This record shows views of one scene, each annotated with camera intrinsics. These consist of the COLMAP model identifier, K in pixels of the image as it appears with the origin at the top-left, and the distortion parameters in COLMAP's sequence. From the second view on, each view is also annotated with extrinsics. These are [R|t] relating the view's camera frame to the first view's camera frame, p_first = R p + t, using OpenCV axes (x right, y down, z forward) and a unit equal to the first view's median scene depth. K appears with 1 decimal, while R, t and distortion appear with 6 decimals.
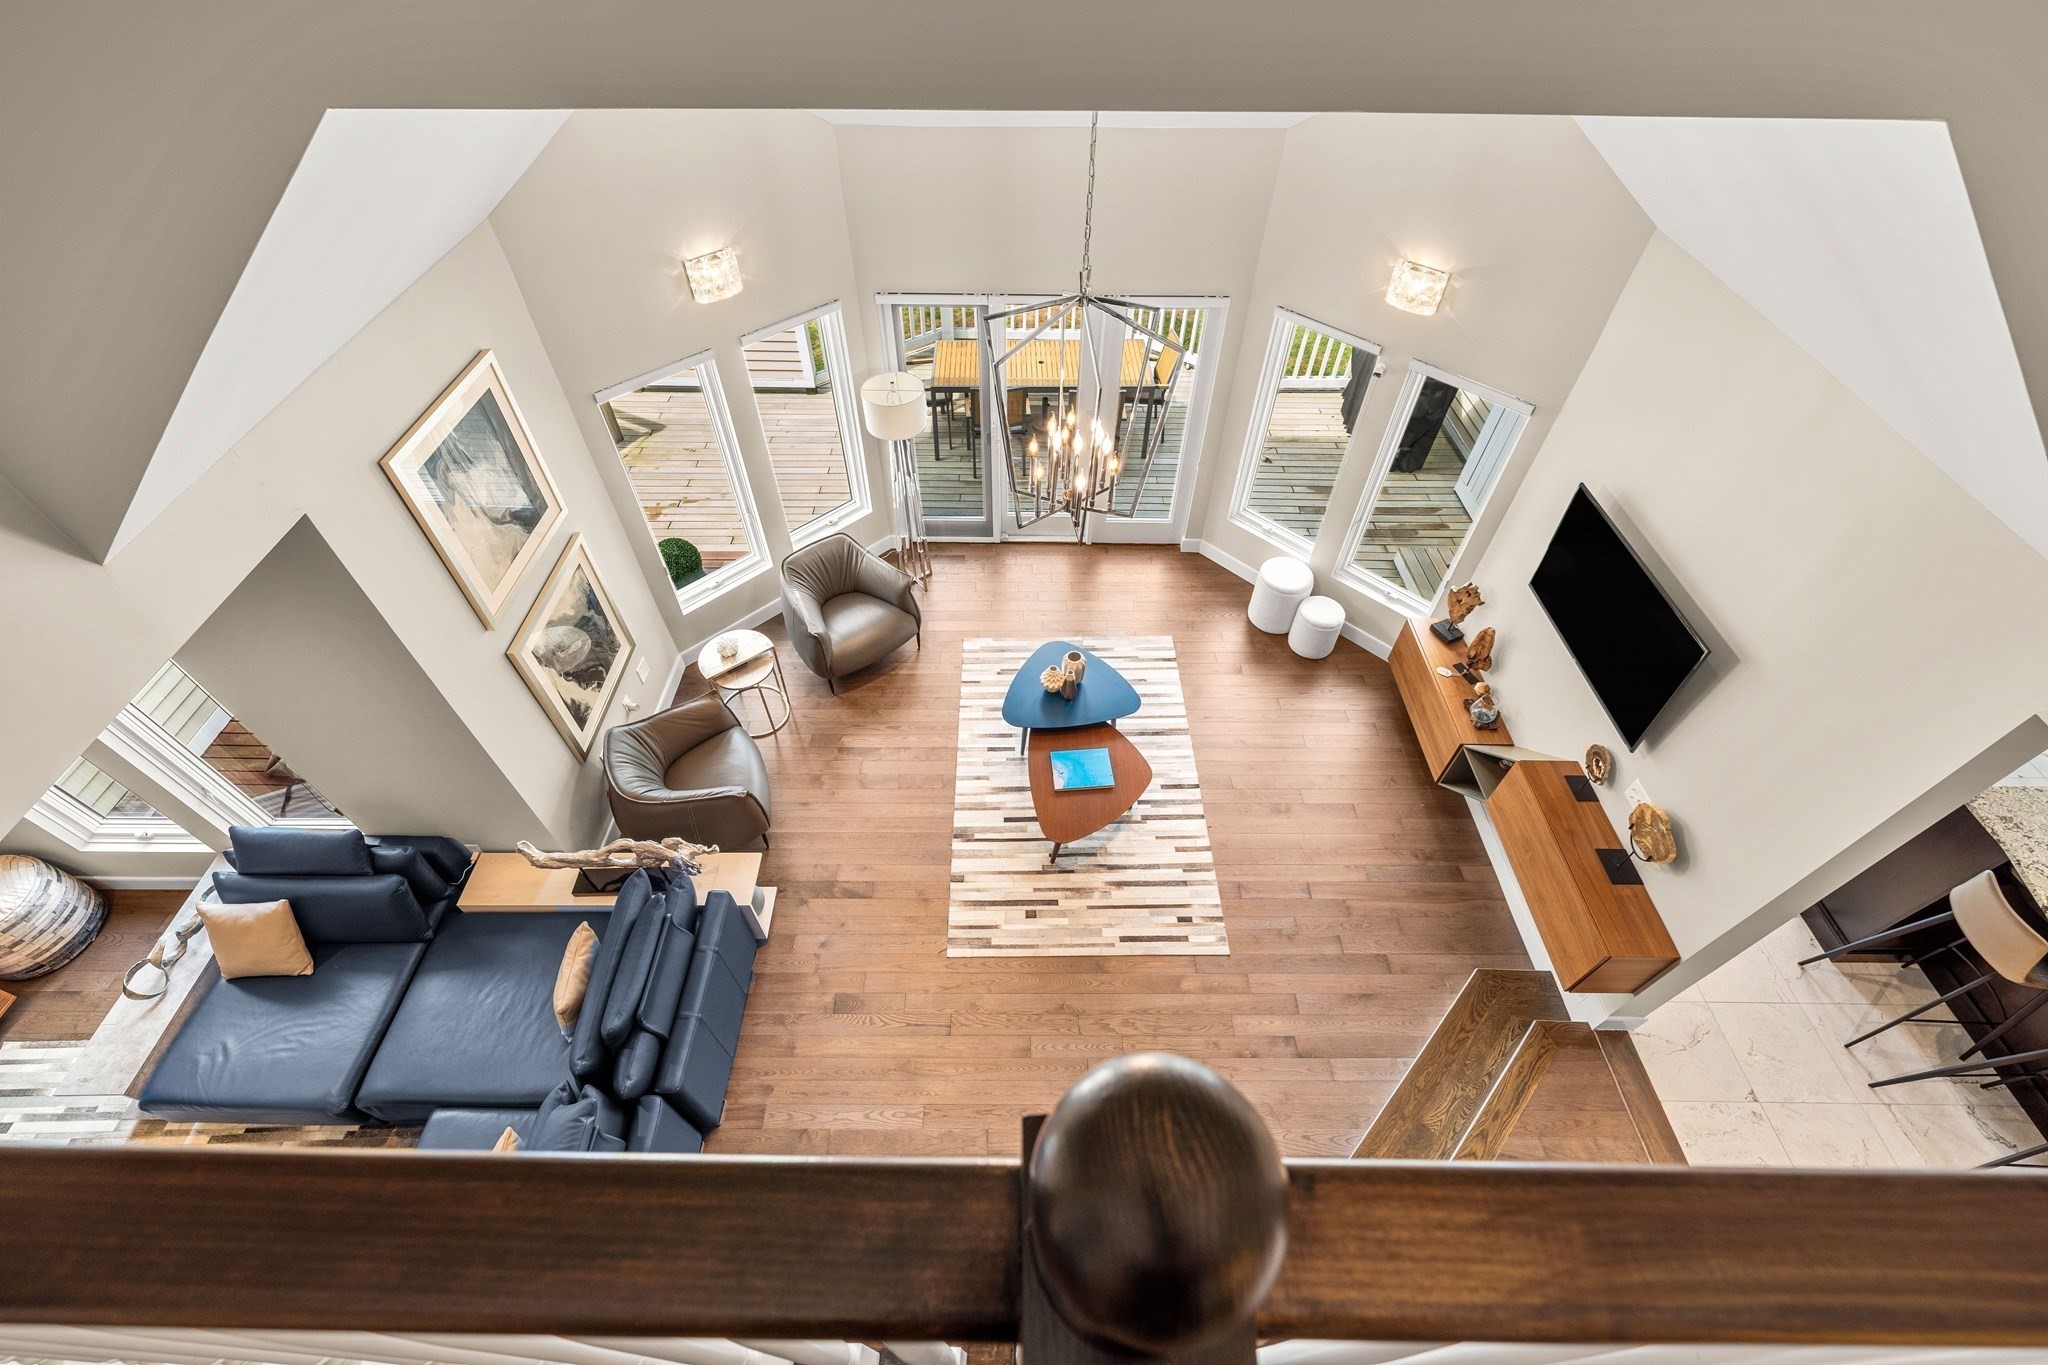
lens RADIAL K [[881.1, 0, 1009.3], [0, 881.1, 668.0], [0, 0, 1]] dist [0.002599, -0.001163]
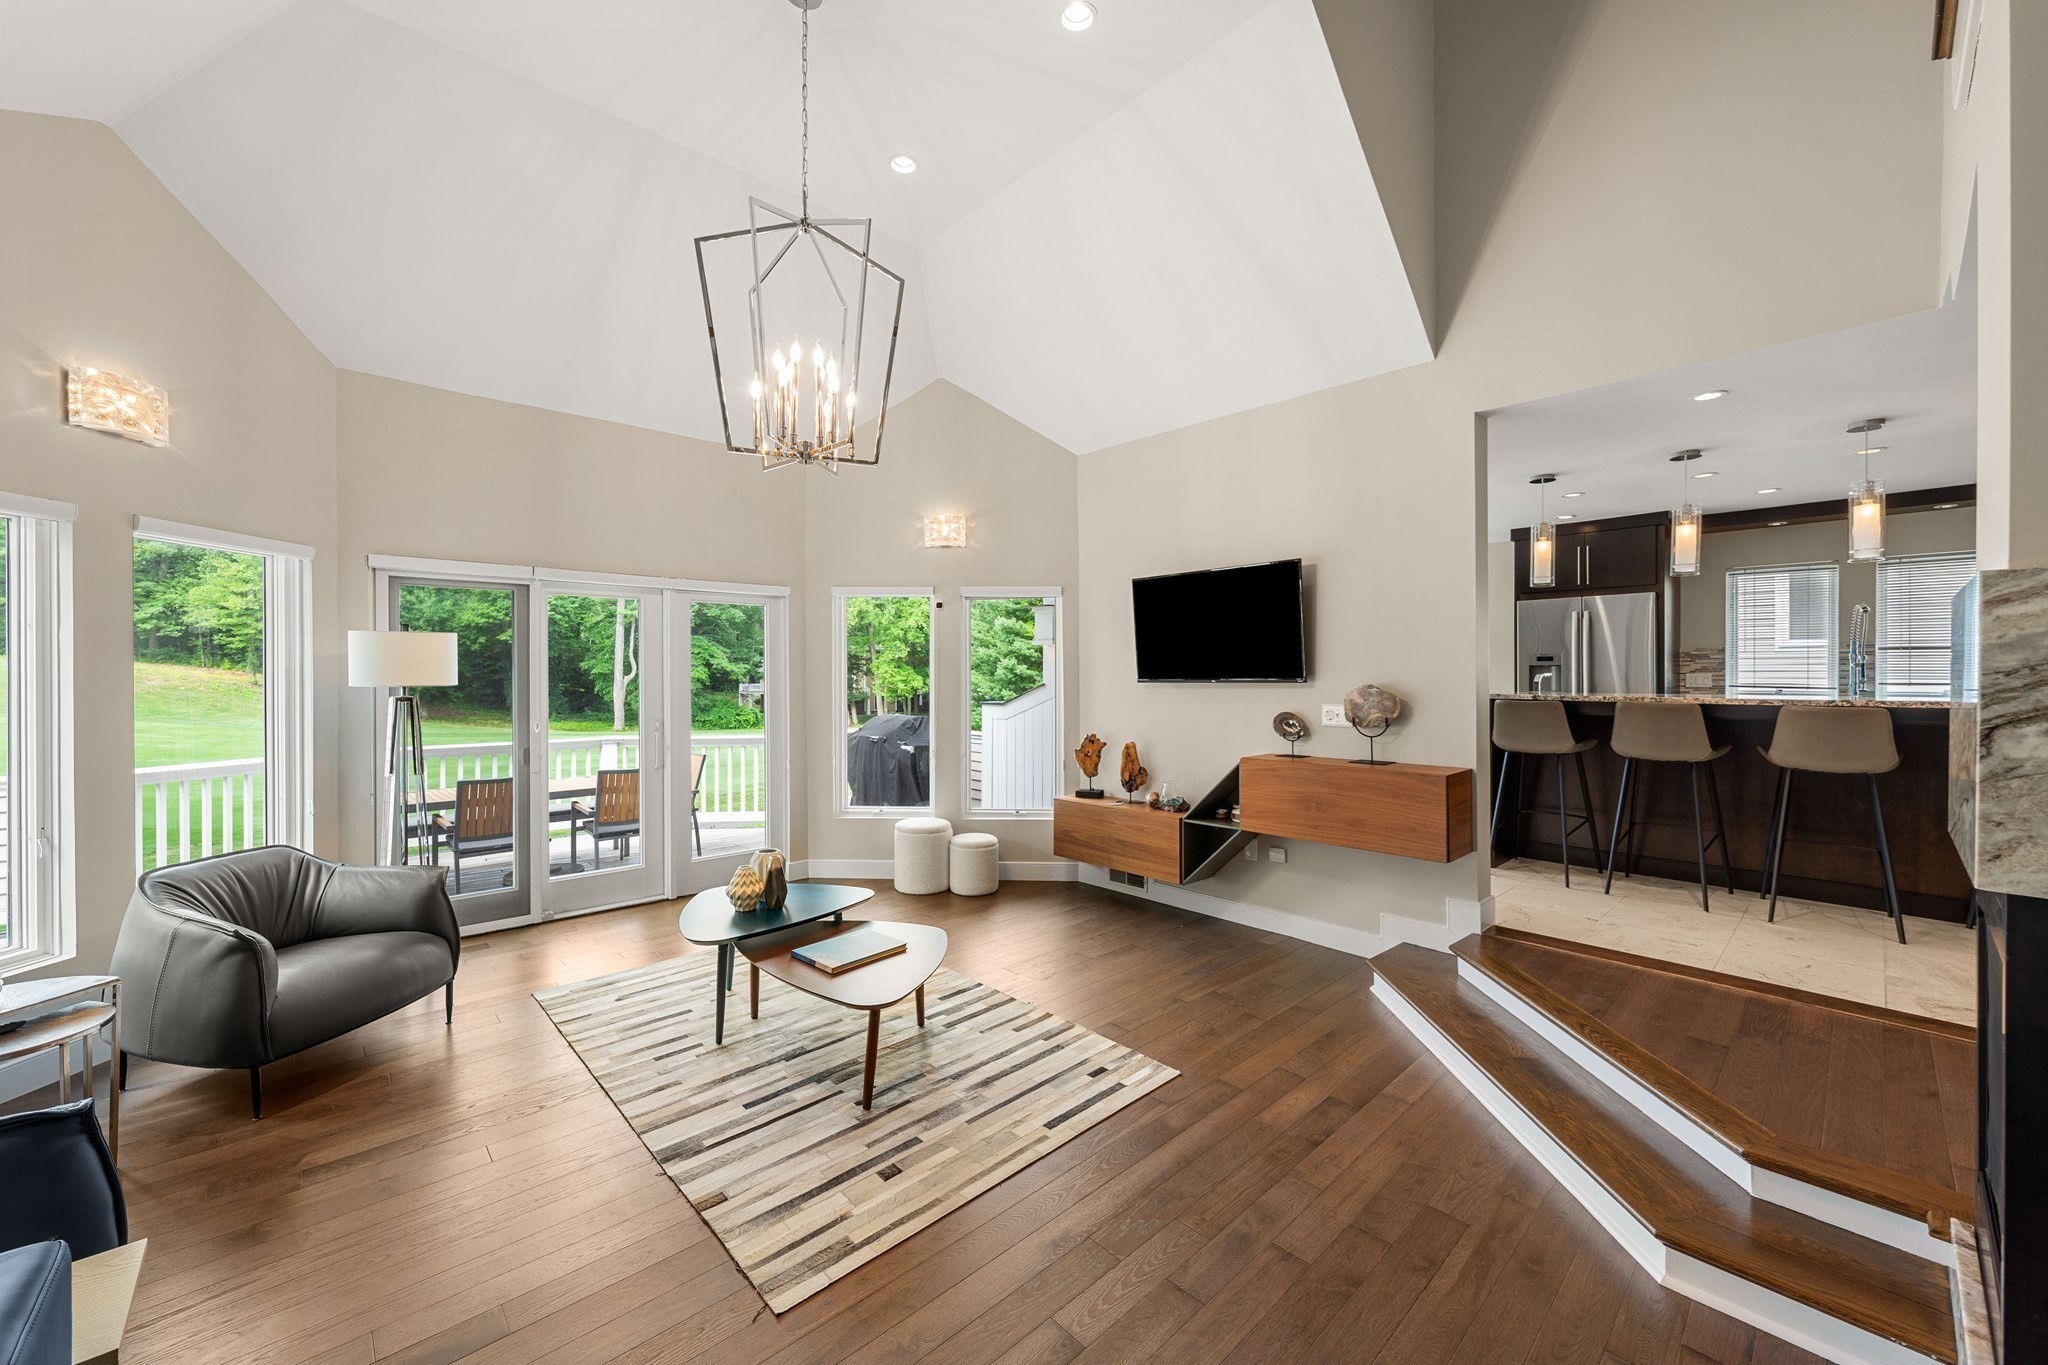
lens RADIAL K [[789.4, 0, 1018.6], [0, 789.4, 672.9], [0, 0, 1]] dist [-0.001532, -0.000351]
pose [[0.728292, 0.013639, 0.685132, -0.234304], [0.509570, 0.657705, -0.554764, 0.375655], [-0.458181, 0.753152, 0.472051, 0.526790]]
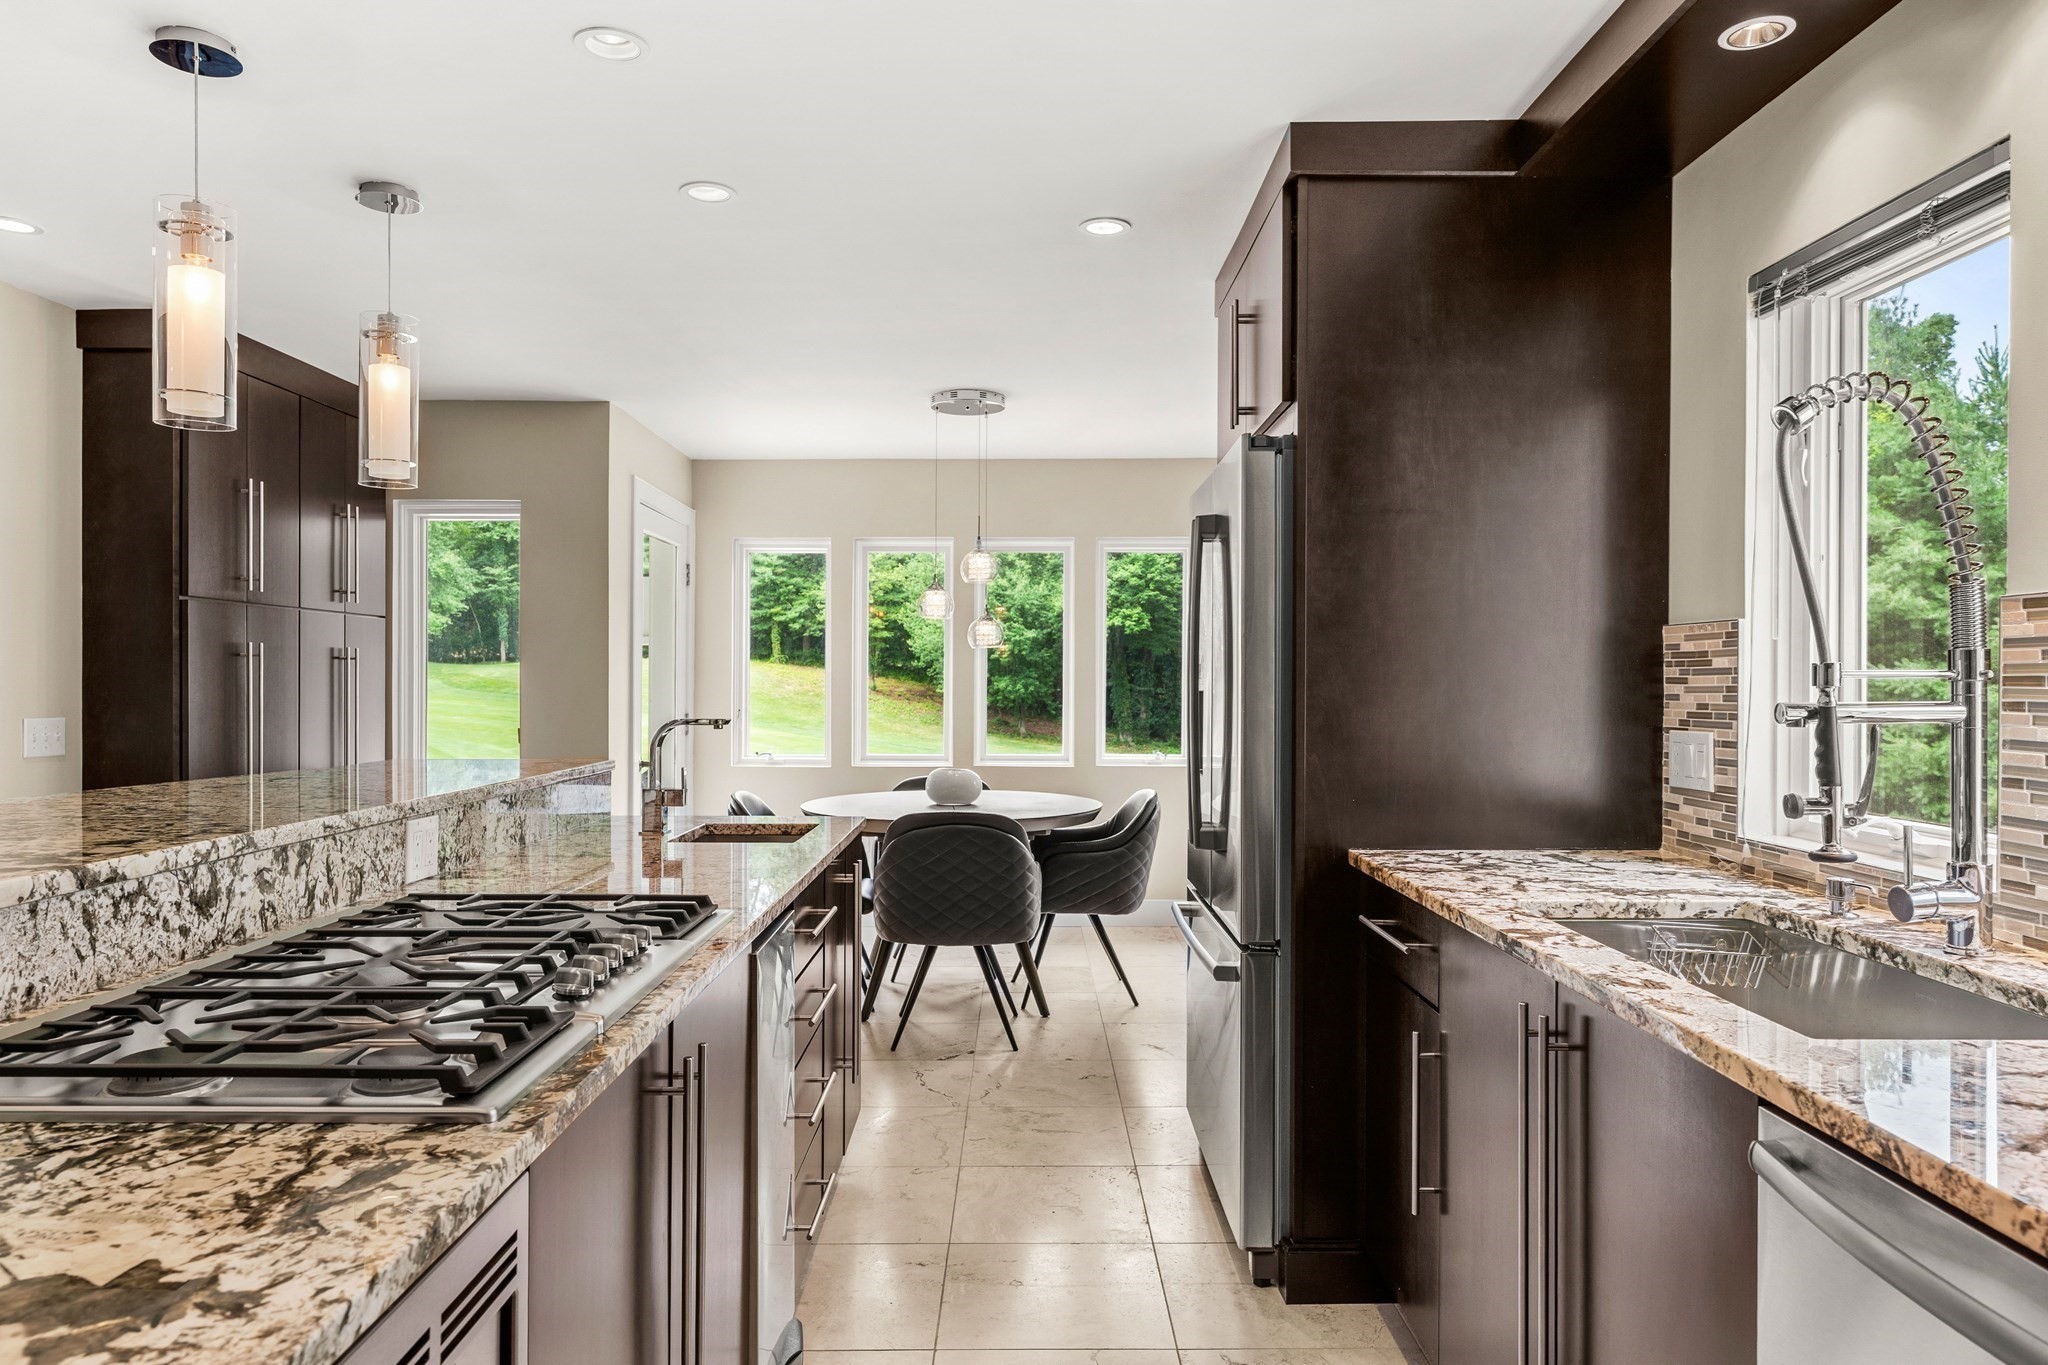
lens RADIAL K [[1273.8, 0, 1014.2], [0, 1273.8, 674.5], [0, 0, 1]] dist [0.001720, -0.001815]
pose [[0.999690, 0.016097, 0.018971, 1.159903], [0.003718, 0.657306, -0.753614, 0.593771], [-0.024601, 0.753452, 0.657043, 0.283645]]
